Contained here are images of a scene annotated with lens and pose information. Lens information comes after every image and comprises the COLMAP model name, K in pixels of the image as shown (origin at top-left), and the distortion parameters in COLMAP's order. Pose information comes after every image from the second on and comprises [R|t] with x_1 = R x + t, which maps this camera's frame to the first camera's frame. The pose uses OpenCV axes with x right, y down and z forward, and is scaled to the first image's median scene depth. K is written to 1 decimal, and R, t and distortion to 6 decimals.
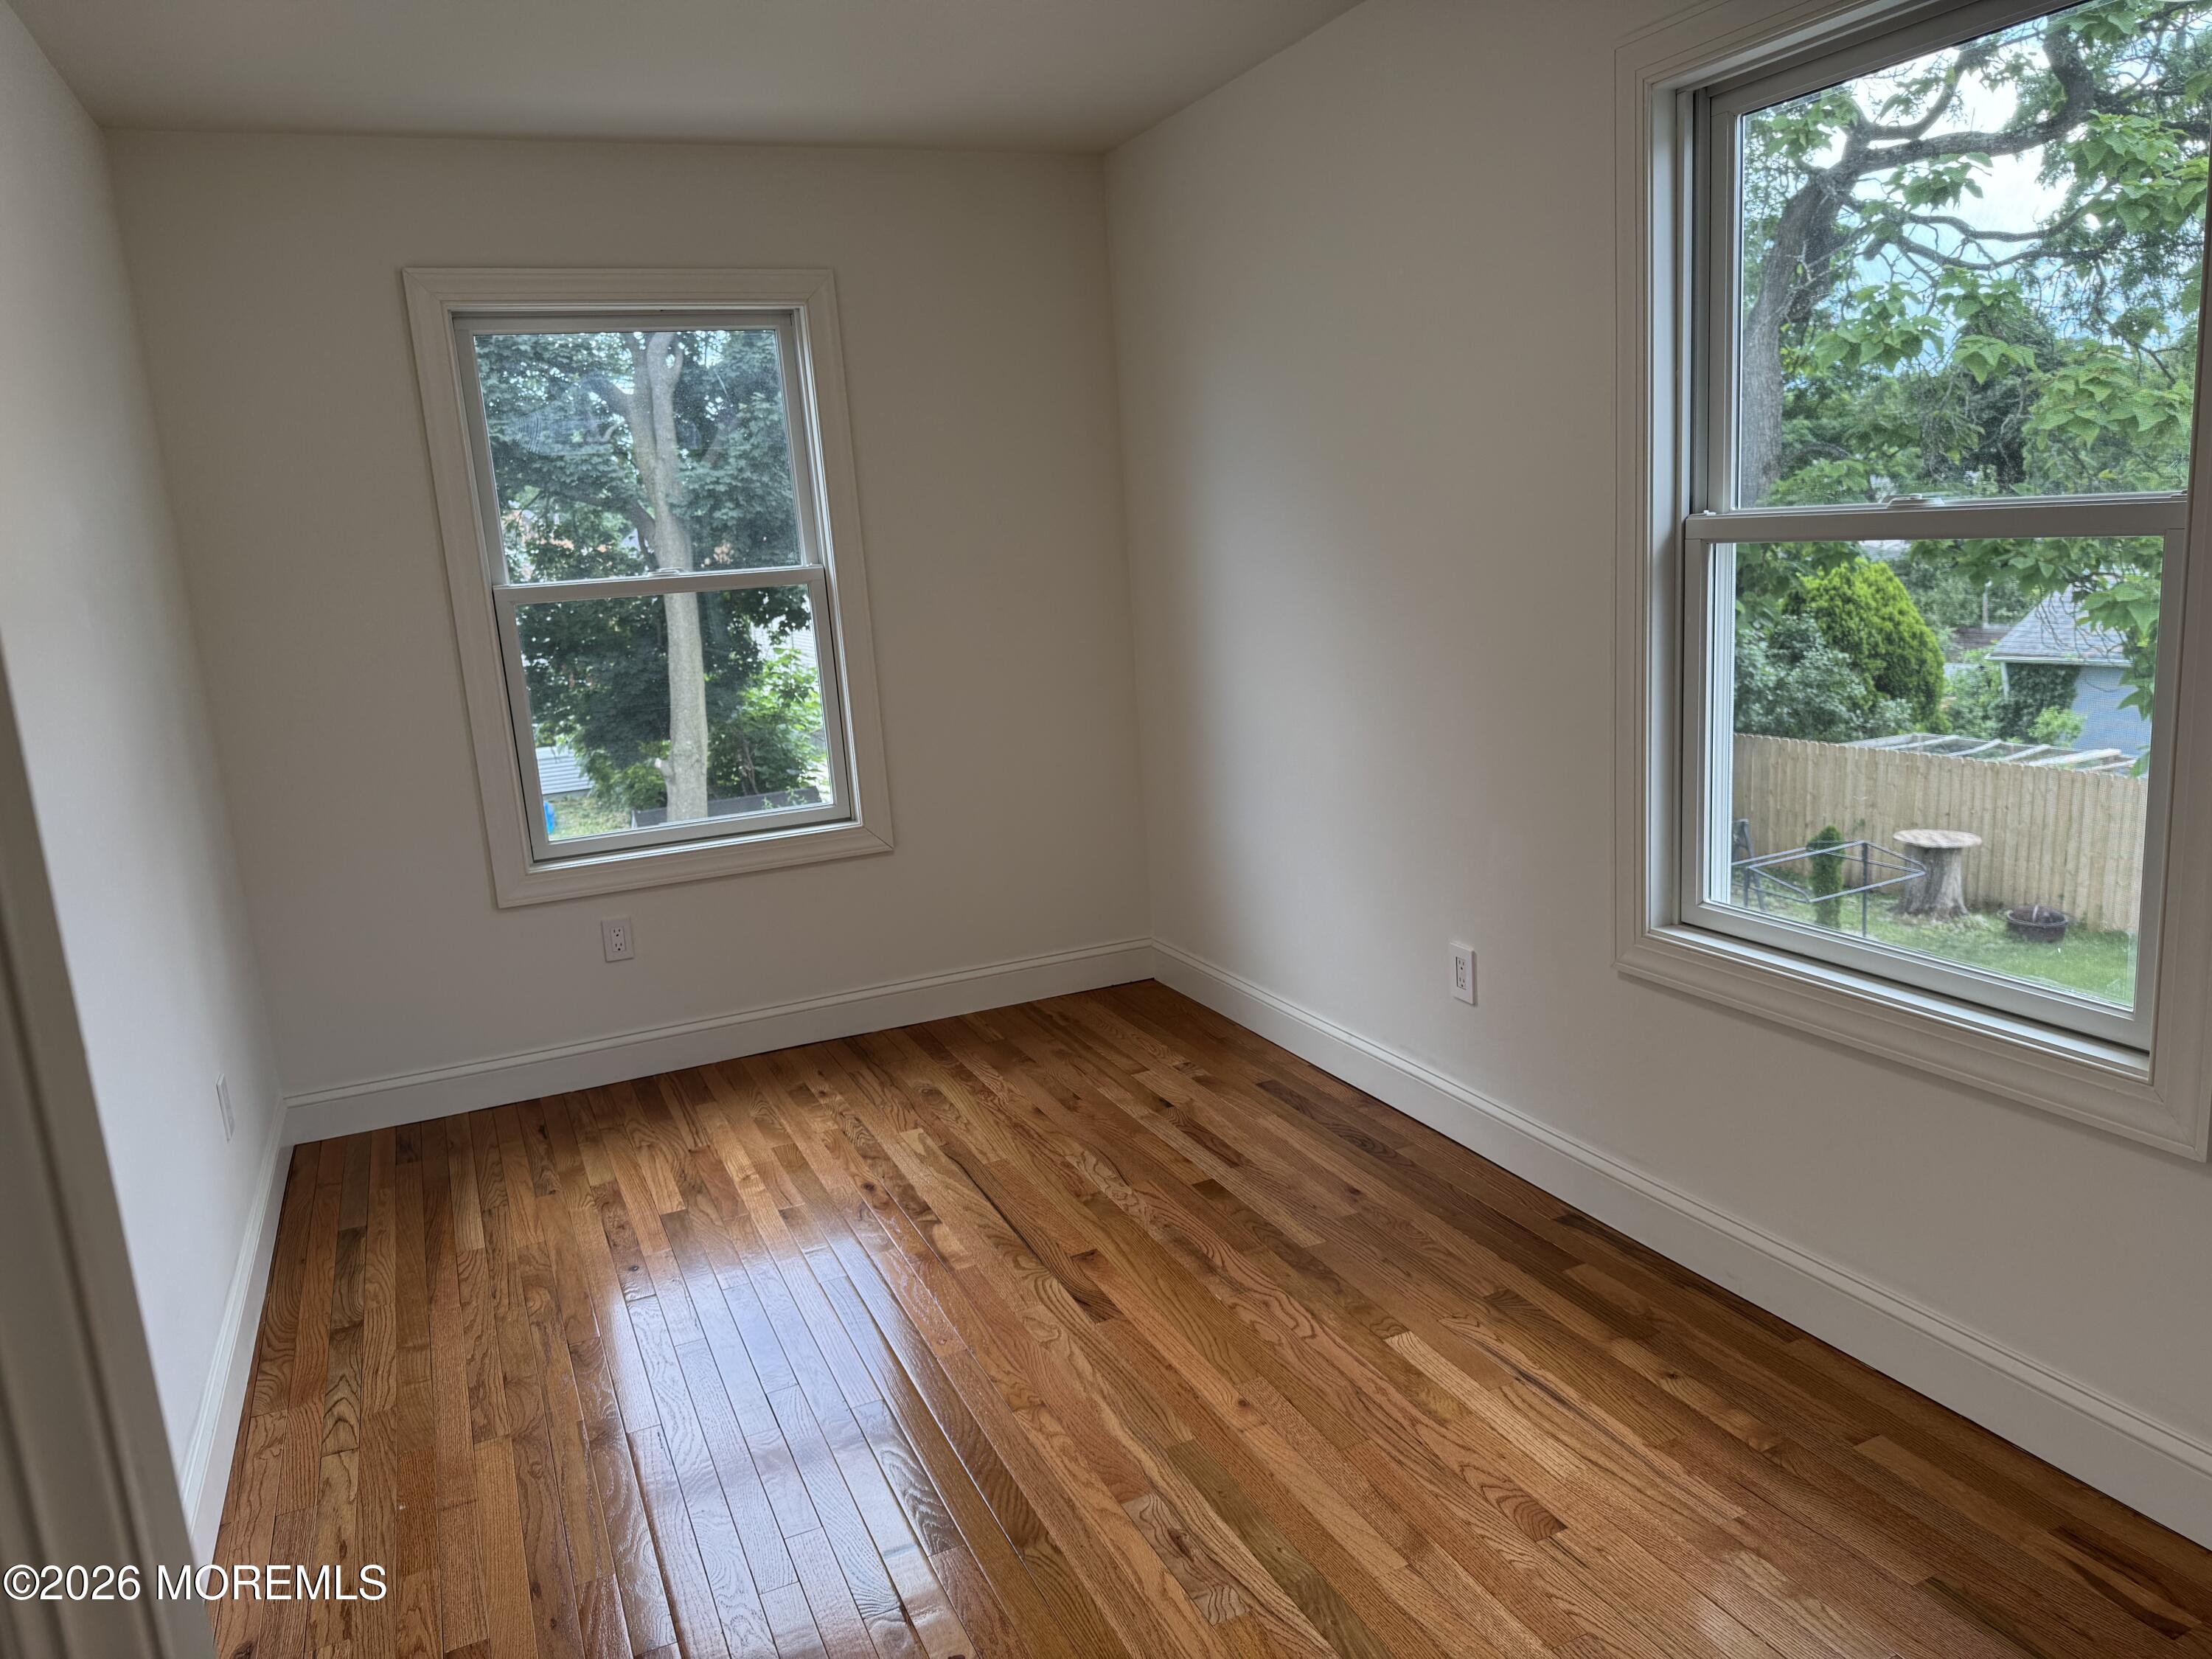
lens RADIAL K [[1562.6, 0, 1163.4], [0, 1562.6, 815.8], [0, 0, 1]] dist [0.103877, -0.147857]
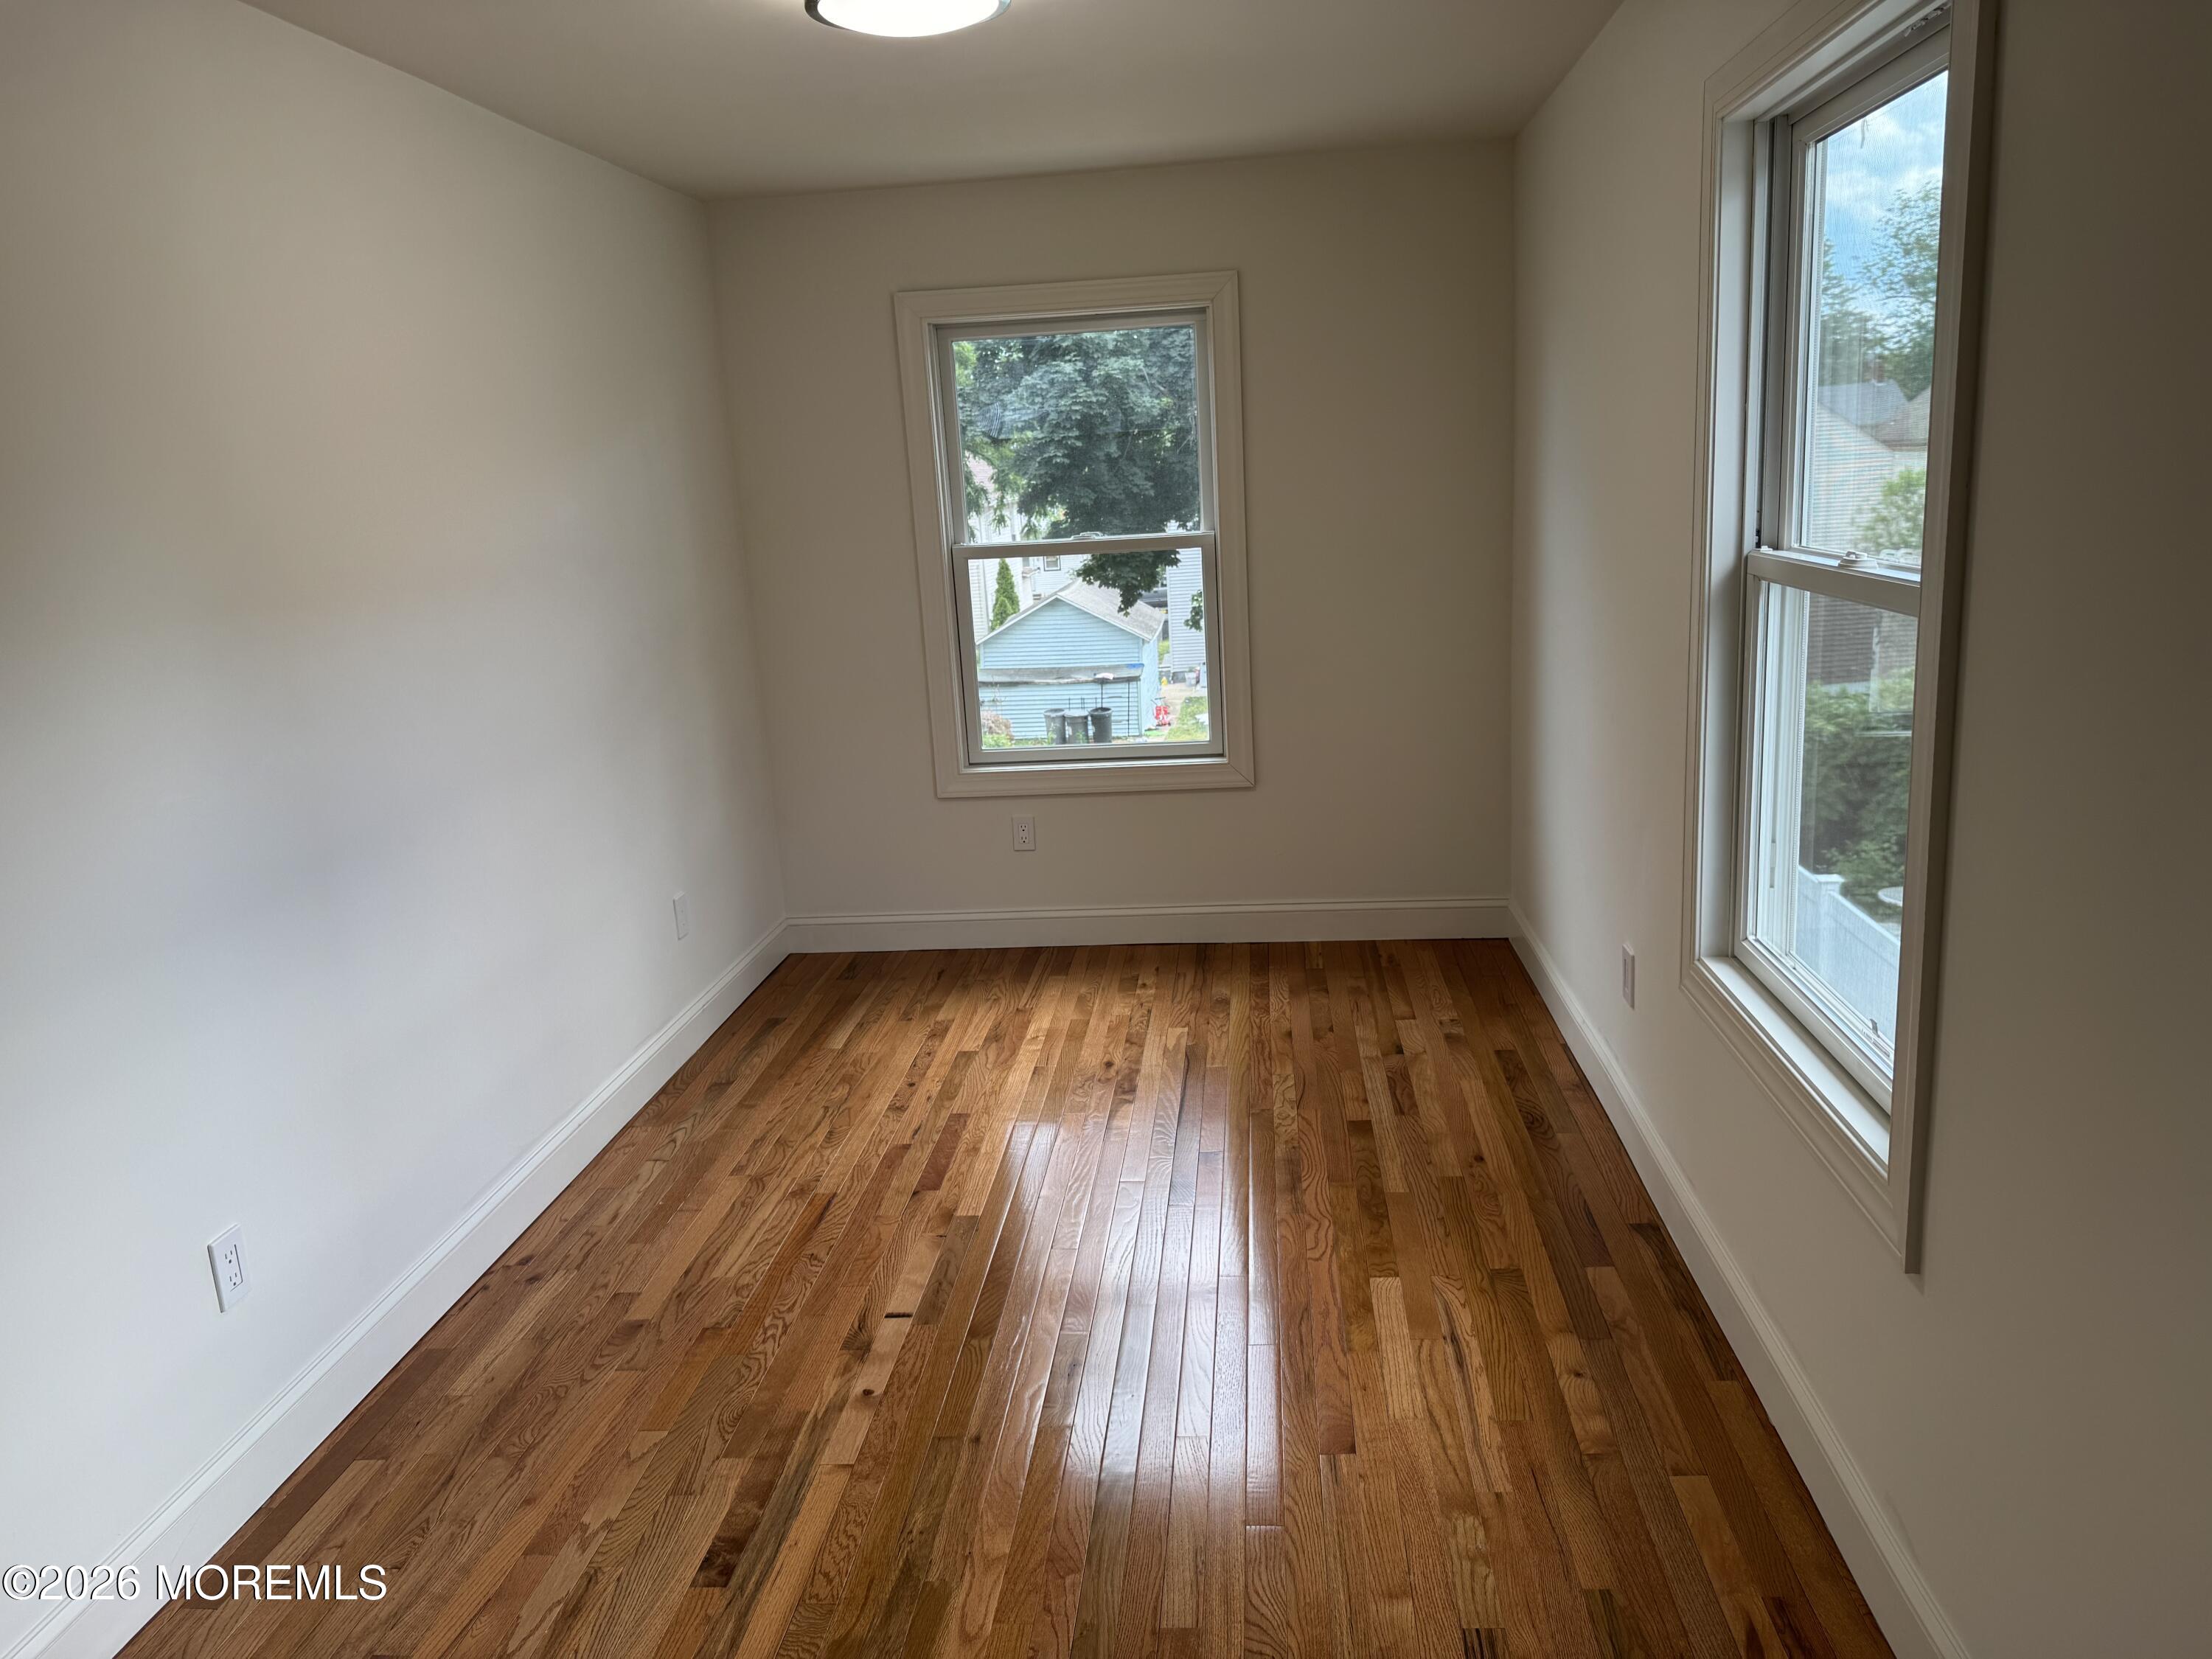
lens RADIAL K [[1539.2, 0, 1118.5], [0, 1539.2, 812.8], [0, 0, 1]] dist [0.137362, -0.210307]
pose [[0.881065, 0.125133, -0.456142, 0.321843], [-0.101777, 0.991936, 0.075528, -0.043347], [0.461915, -0.020121, 0.886696, -0.038626]]
